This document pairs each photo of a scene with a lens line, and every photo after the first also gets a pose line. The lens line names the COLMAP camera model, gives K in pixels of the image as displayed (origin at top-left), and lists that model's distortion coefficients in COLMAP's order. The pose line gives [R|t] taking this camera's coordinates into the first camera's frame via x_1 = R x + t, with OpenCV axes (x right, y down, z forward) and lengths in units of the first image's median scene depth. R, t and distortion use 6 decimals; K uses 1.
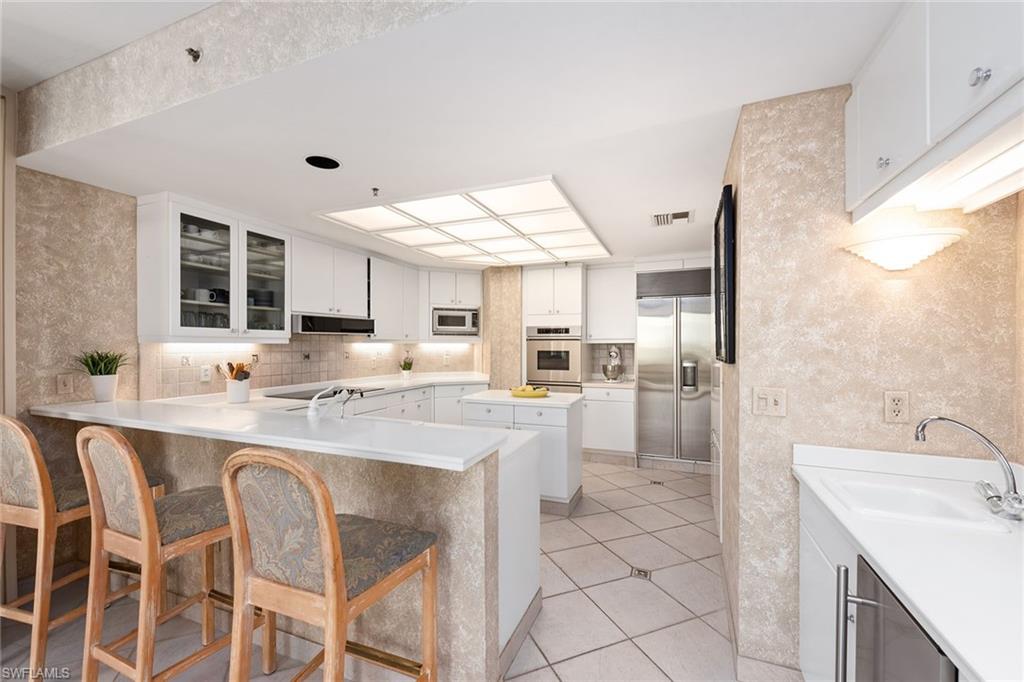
lens RADIAL K [[426.0, 0, 513.9], [0, 426.0, 341.6], [0, 0, 1]] dist [0.003153, 0.000189]
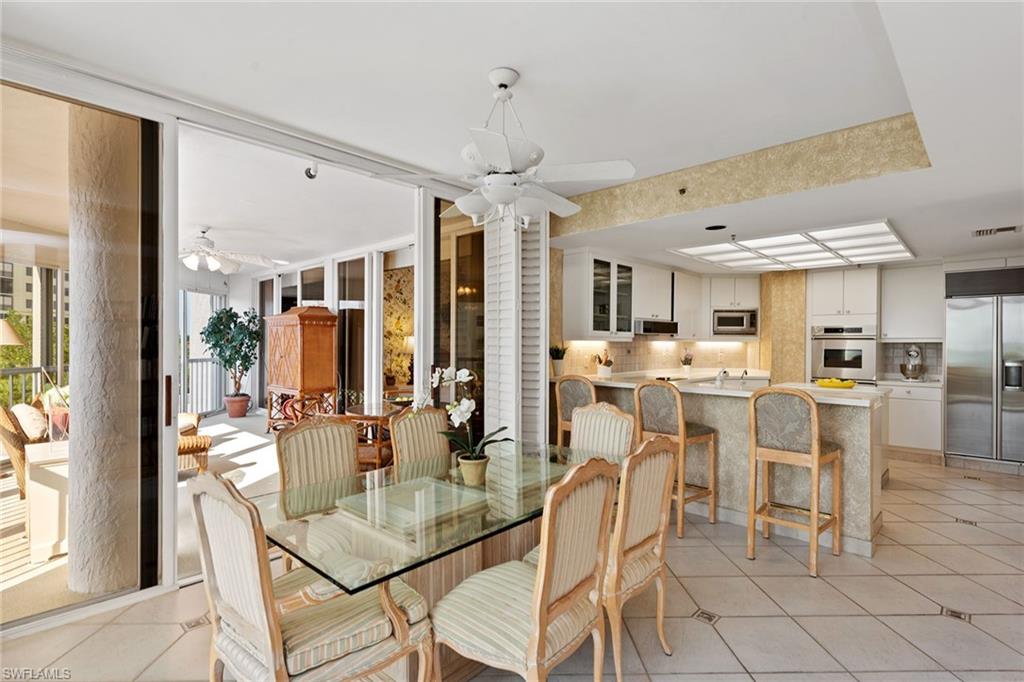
lens RADIAL K [[494.6, 0, 505.0], [0, 494.6, 341.9], [0, 0, 1]] dist [-0.002345, -0.003167]
pose [[0.919778, 0.004685, -0.392412, -0.202435], [-0.003245, 0.999985, 0.004331, 0.000483], [0.392426, -0.002710, 0.919779, -0.457258]]
